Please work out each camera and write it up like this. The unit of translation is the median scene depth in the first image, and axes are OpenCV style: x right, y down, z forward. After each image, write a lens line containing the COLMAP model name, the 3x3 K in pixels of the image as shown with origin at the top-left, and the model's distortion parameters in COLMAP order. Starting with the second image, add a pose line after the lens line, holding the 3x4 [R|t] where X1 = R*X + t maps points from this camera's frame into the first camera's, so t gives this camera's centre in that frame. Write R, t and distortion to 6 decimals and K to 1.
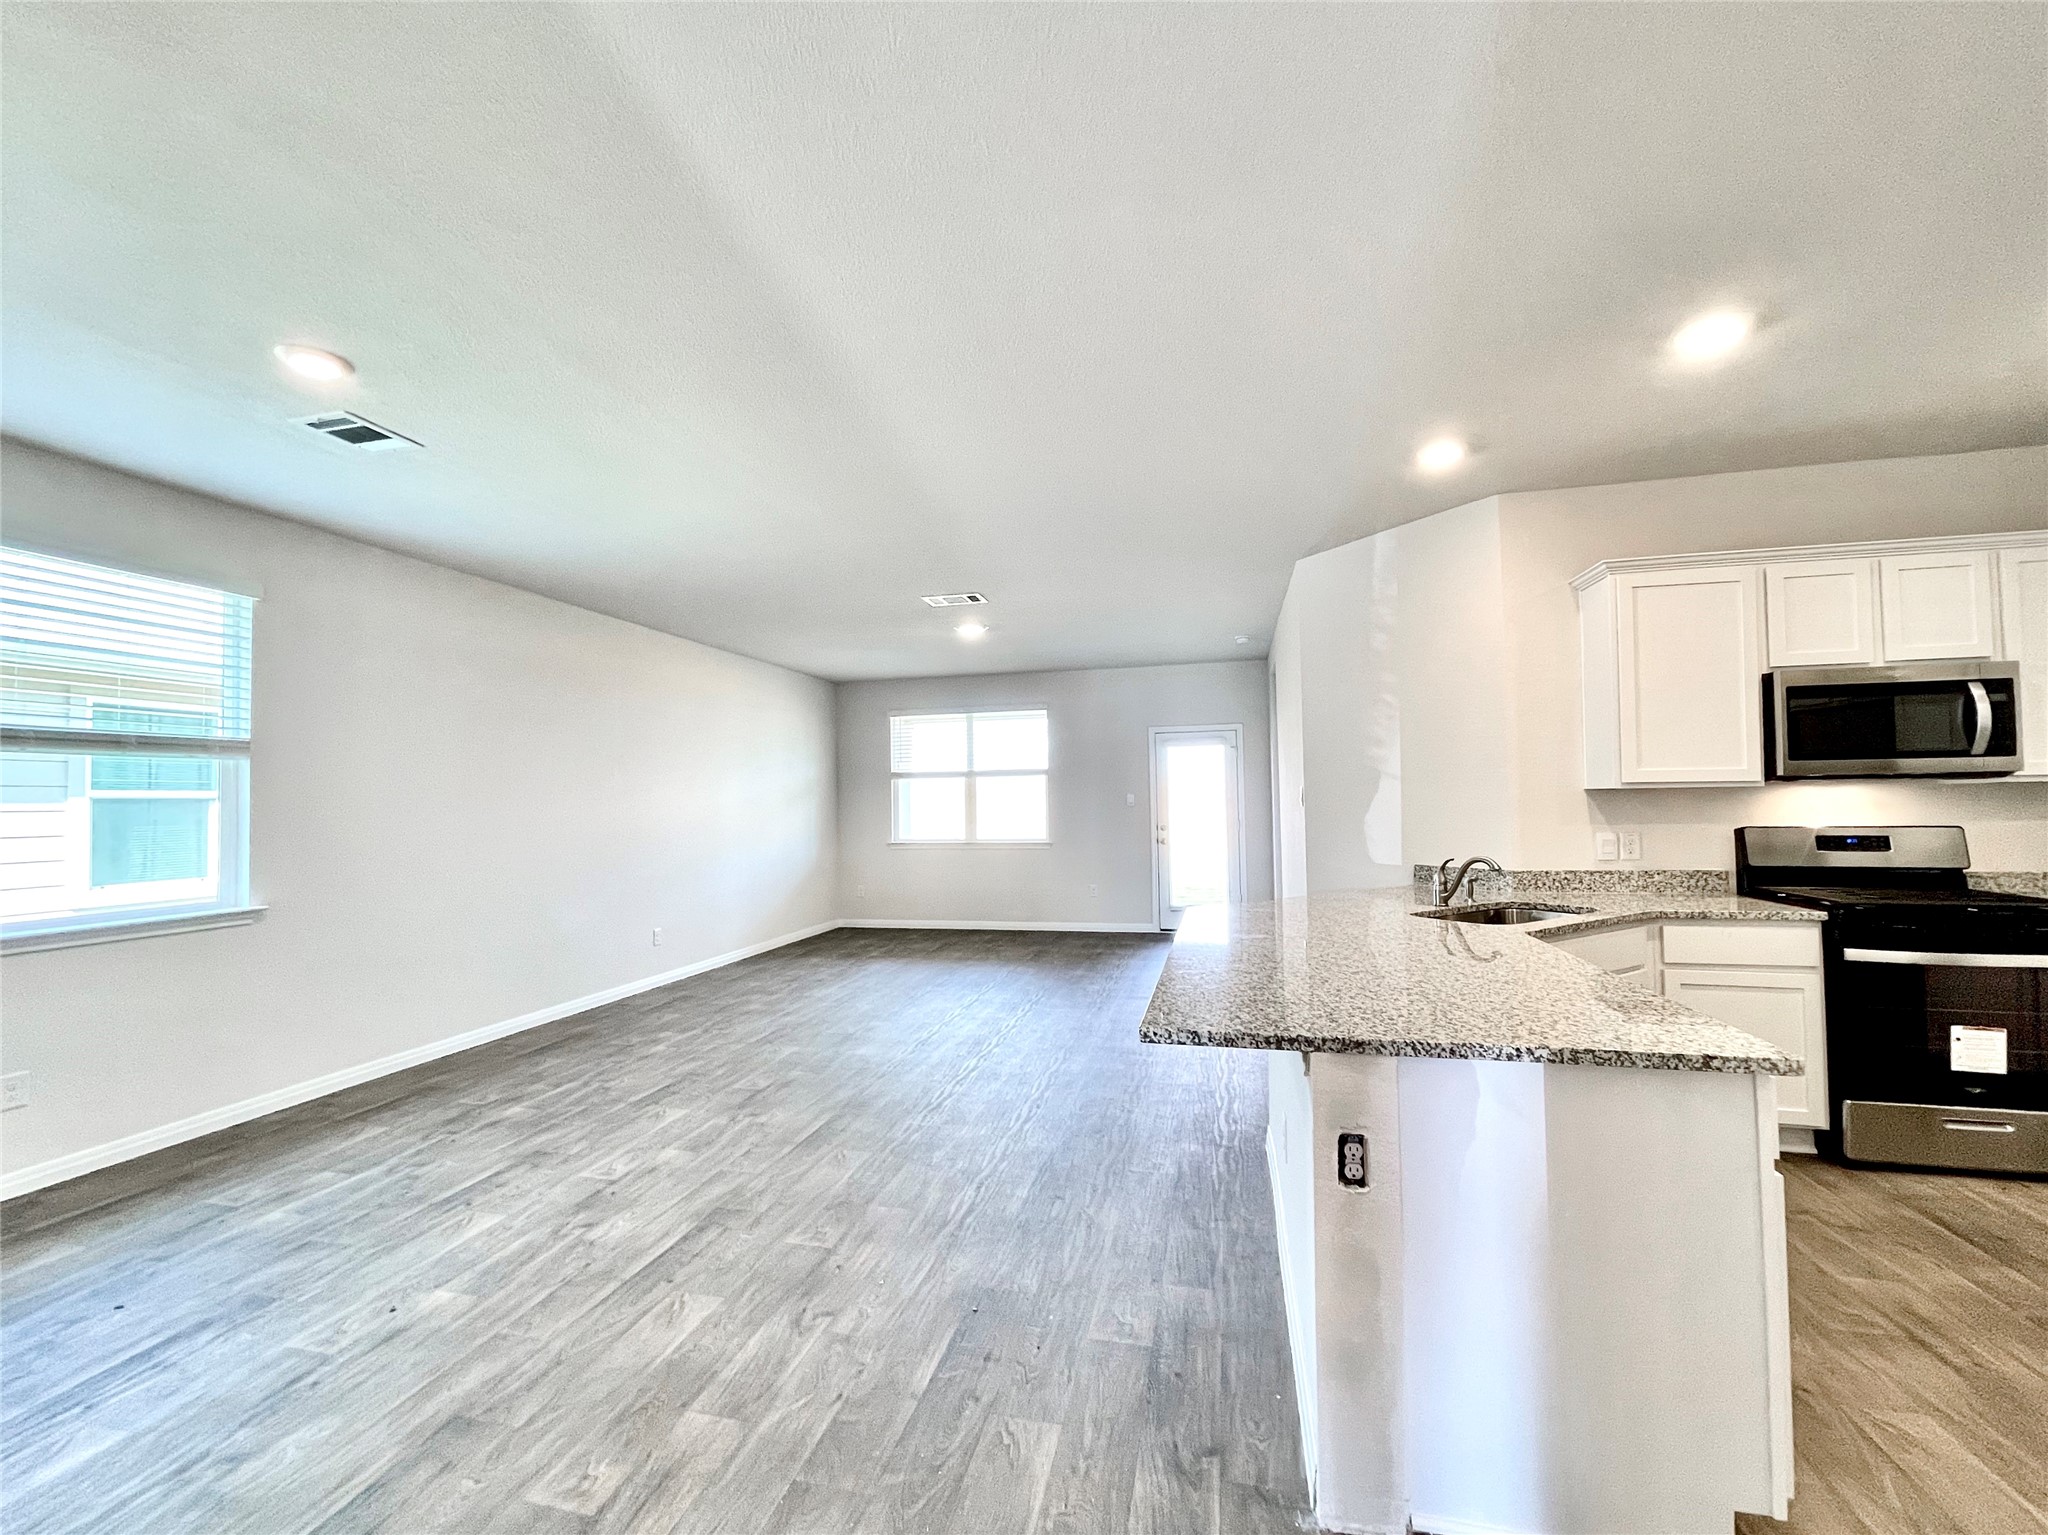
lens RADIAL K [[869.0, 0, 994.1], [0, 869.0, 772.2], [0, 0, 1]] dist [-0.003195, 0.001103]
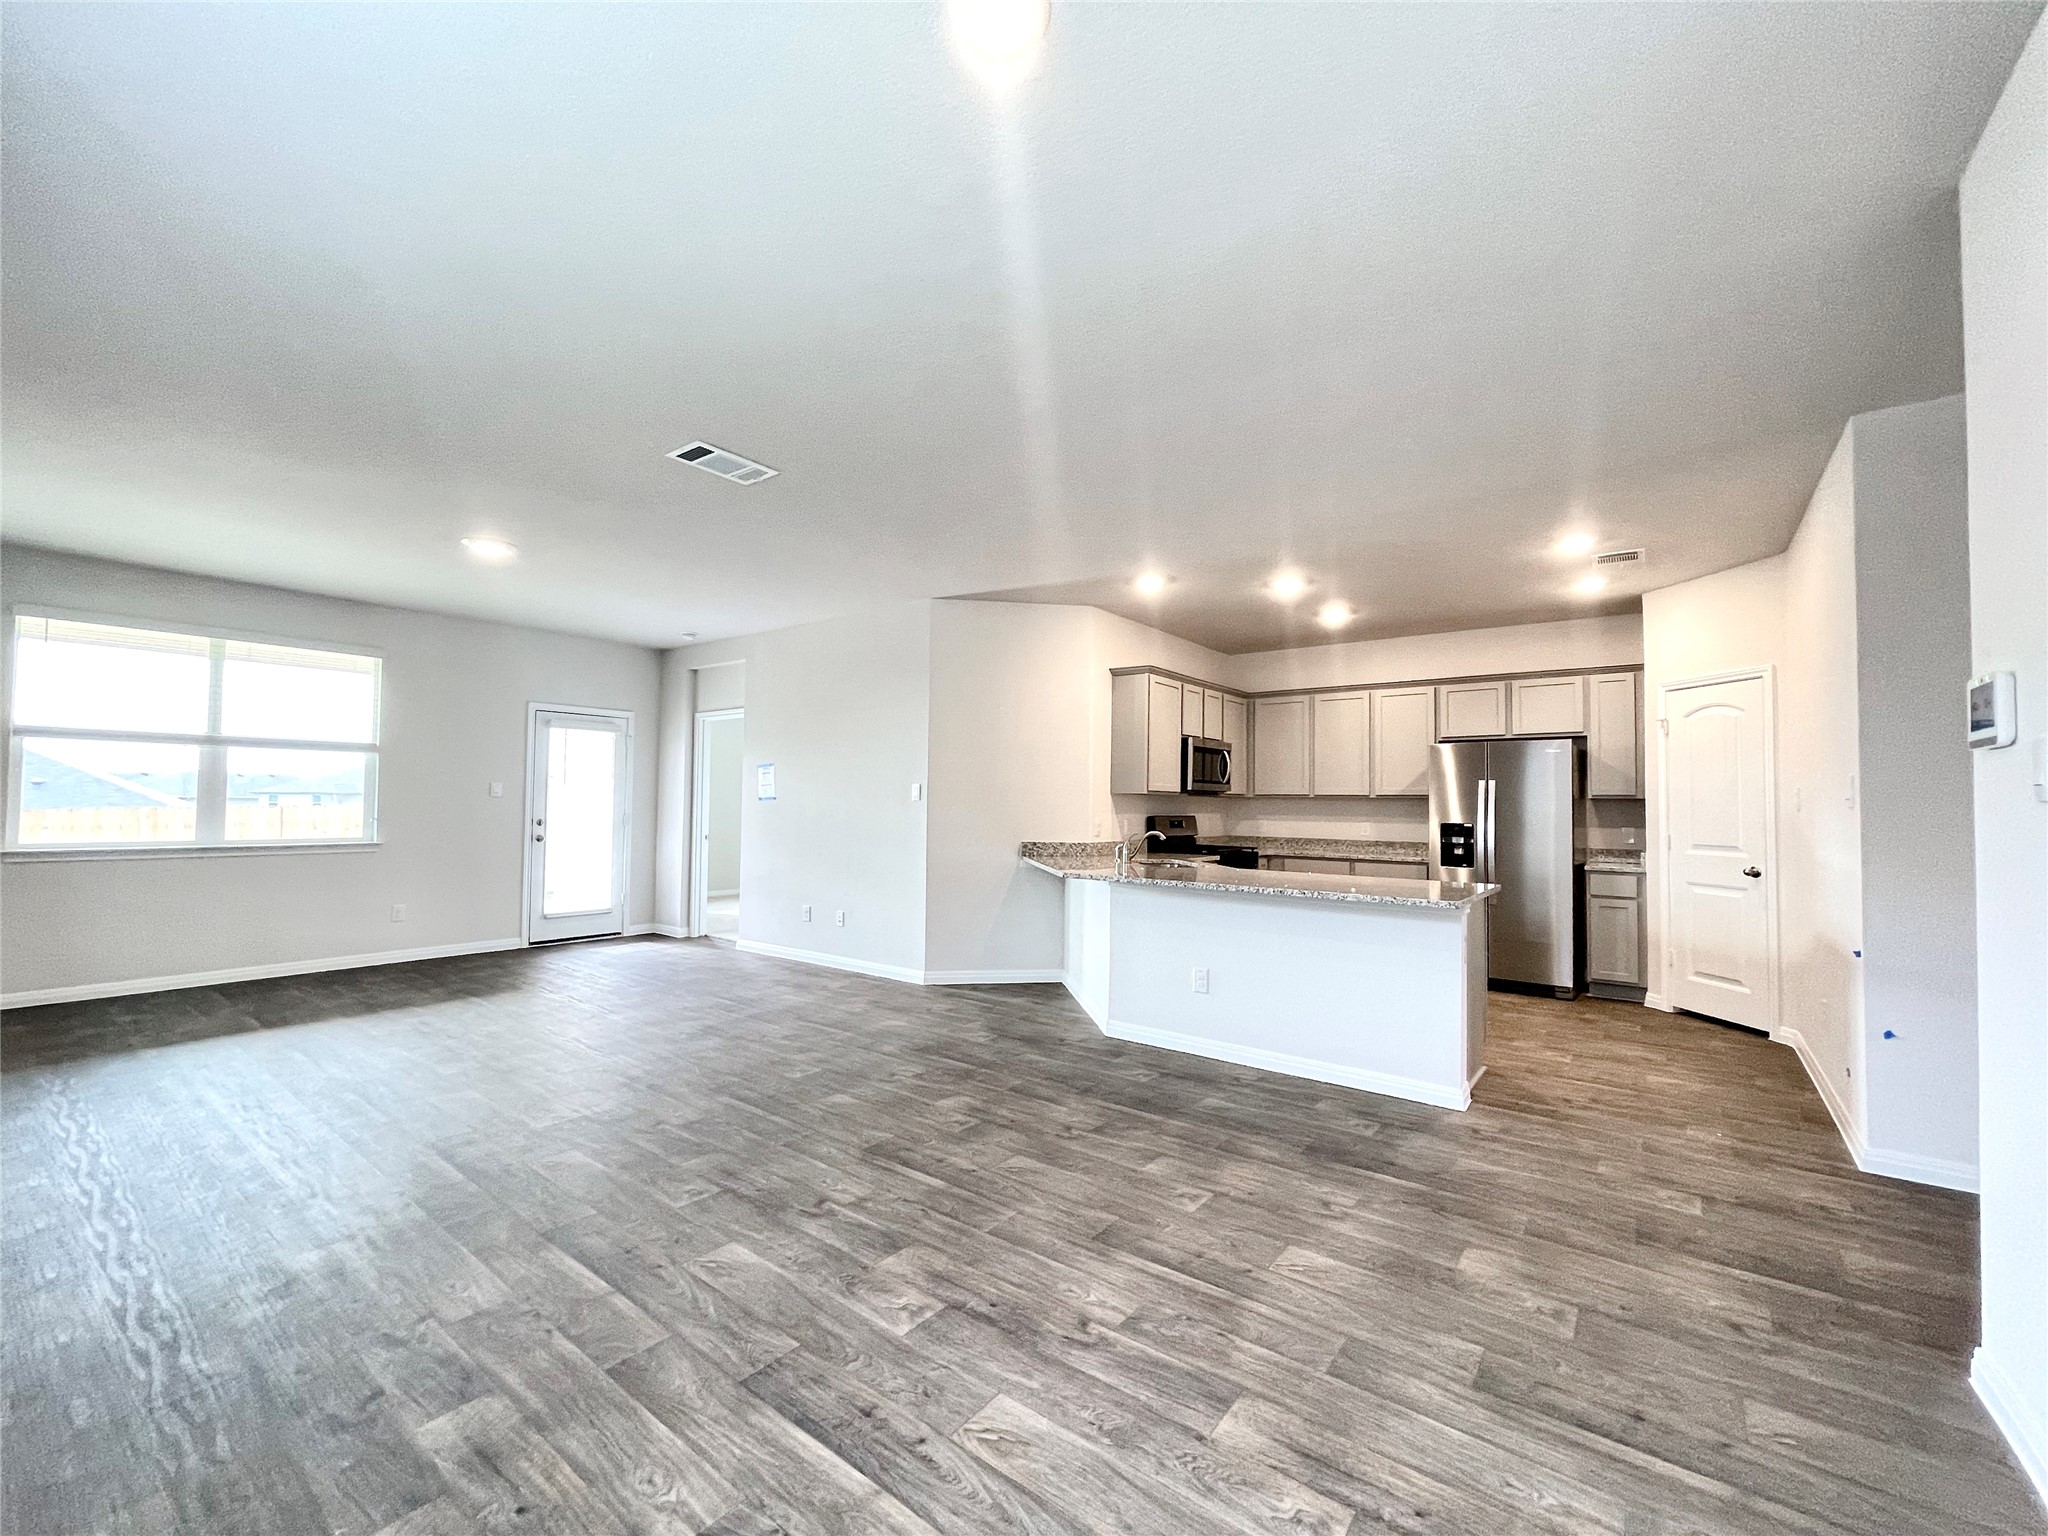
lens RADIAL K [[814.3, 0, 1030.7], [0, 814.3, 777.2], [0, 0, 1]] dist [-0.004416, 0.000669]
pose [[0.382550, 0.049257, 0.922621, -0.979650], [-0.047898, 0.998292, -0.033436, 0.057683], [-0.922692, -0.031401, 0.384256, 0.647931]]
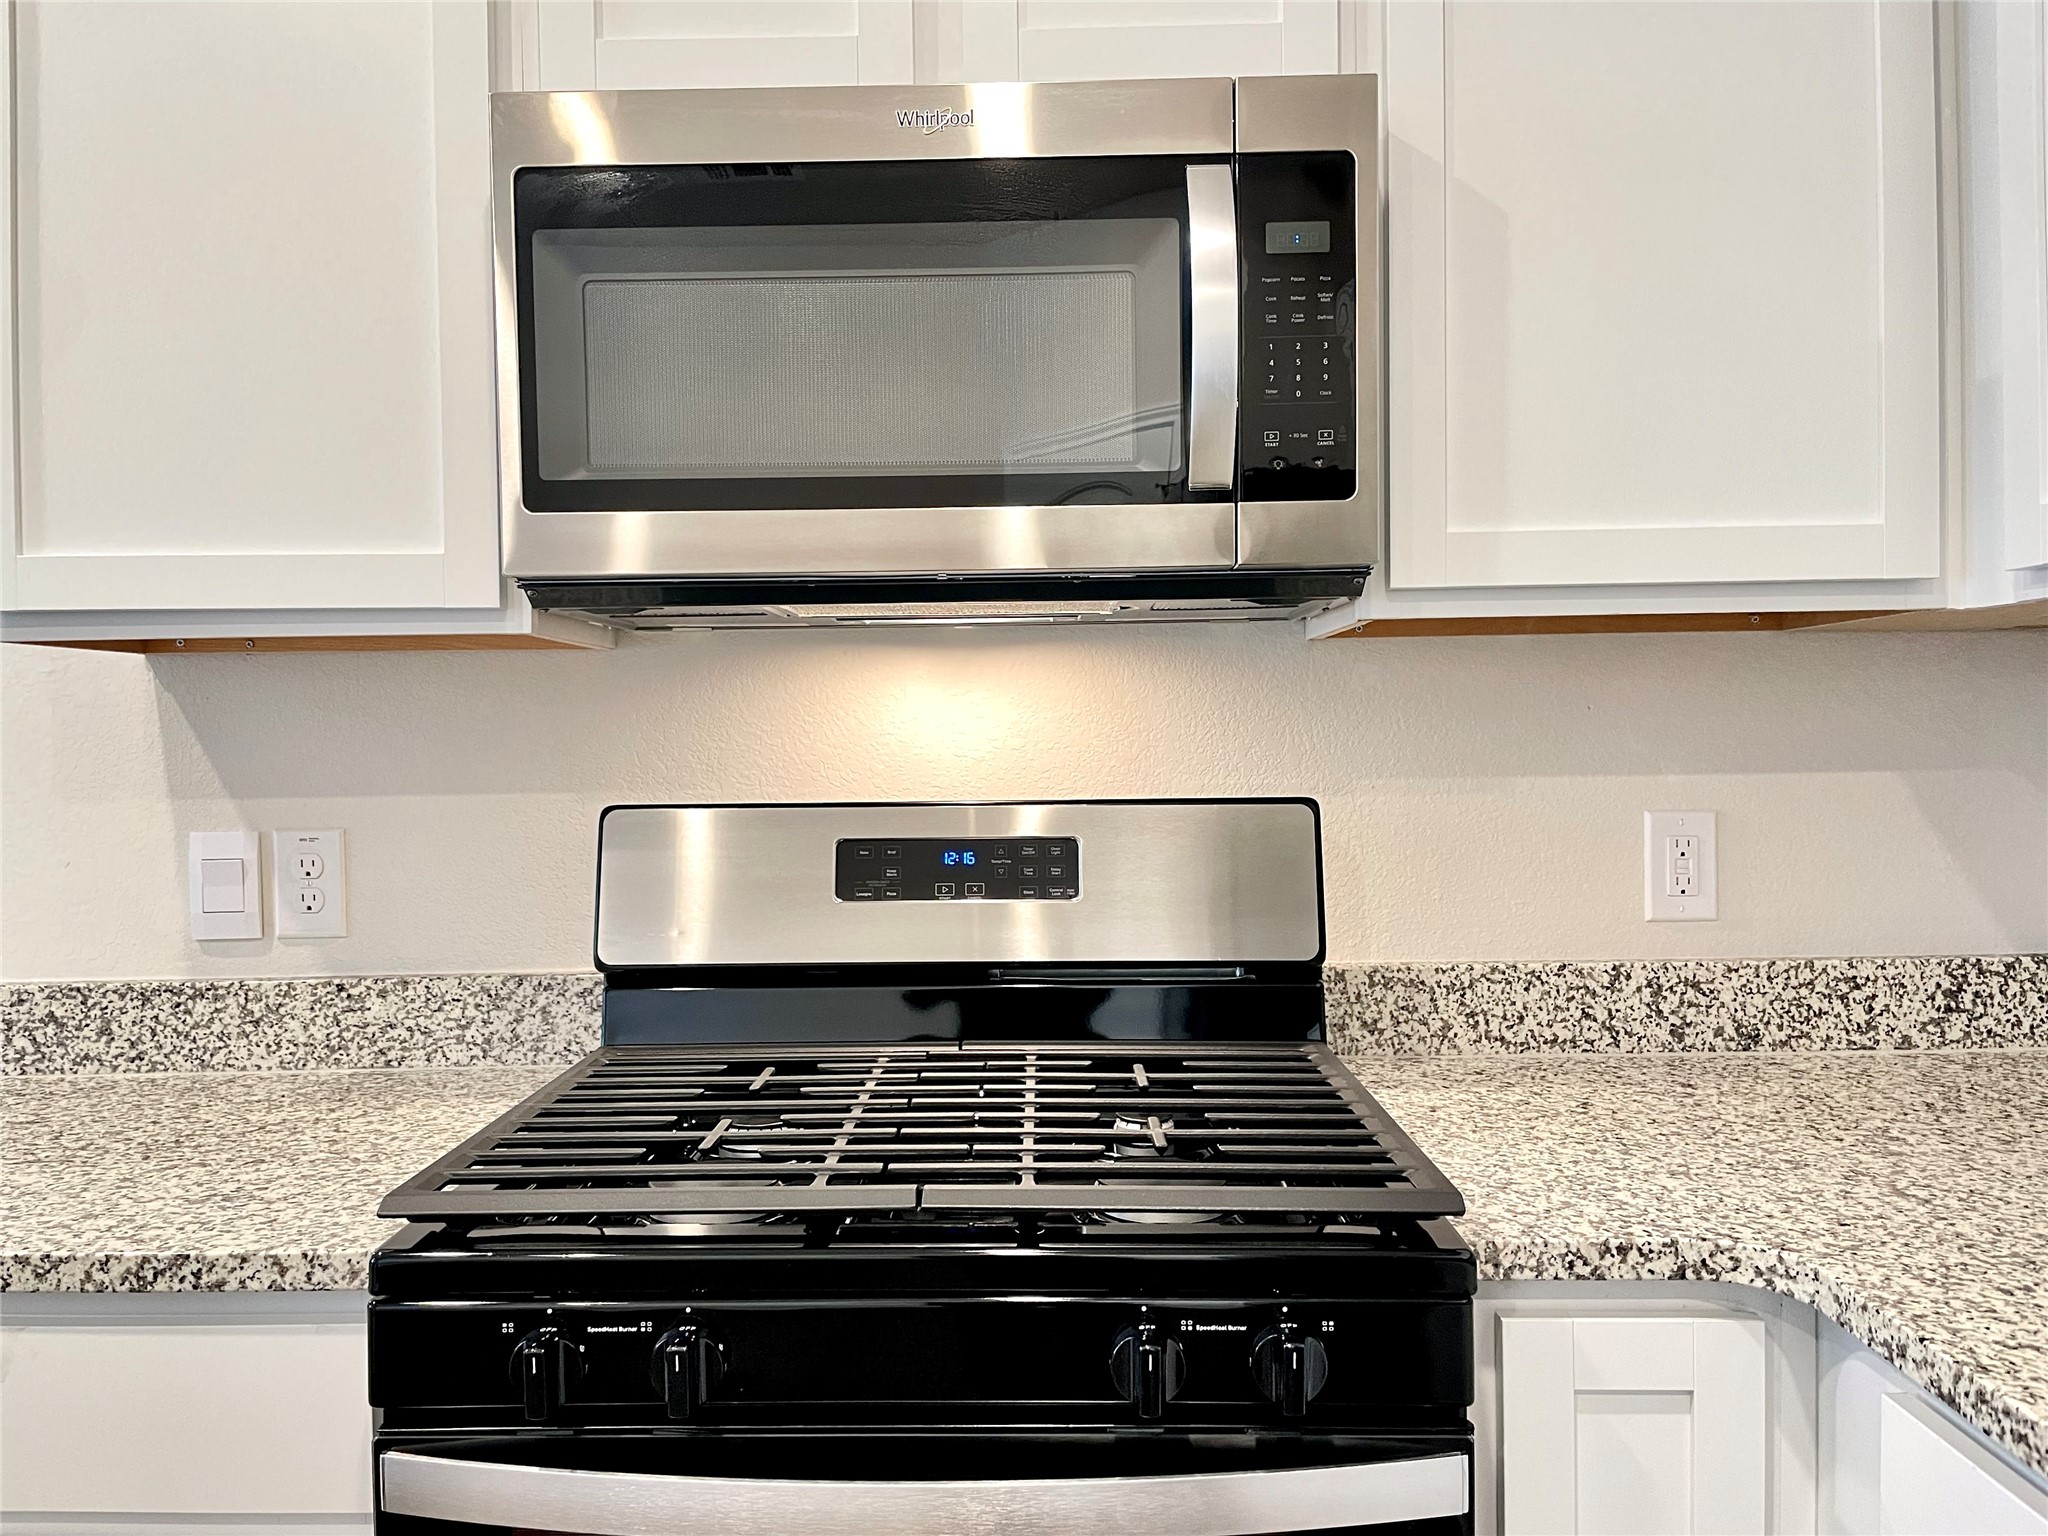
lens RADIAL K [[1579.2, 0, 994.5], [0, 1579.2, 767.0], [0, 0, 1]] dist [0.085052, -0.106369]
pose [[0.972565, -0.002361, 0.232620, 0.956127], [-0.008985, 0.998821, 0.047706, 0.032332], [-0.232458, -0.048487, 0.971397, 0.589282]]
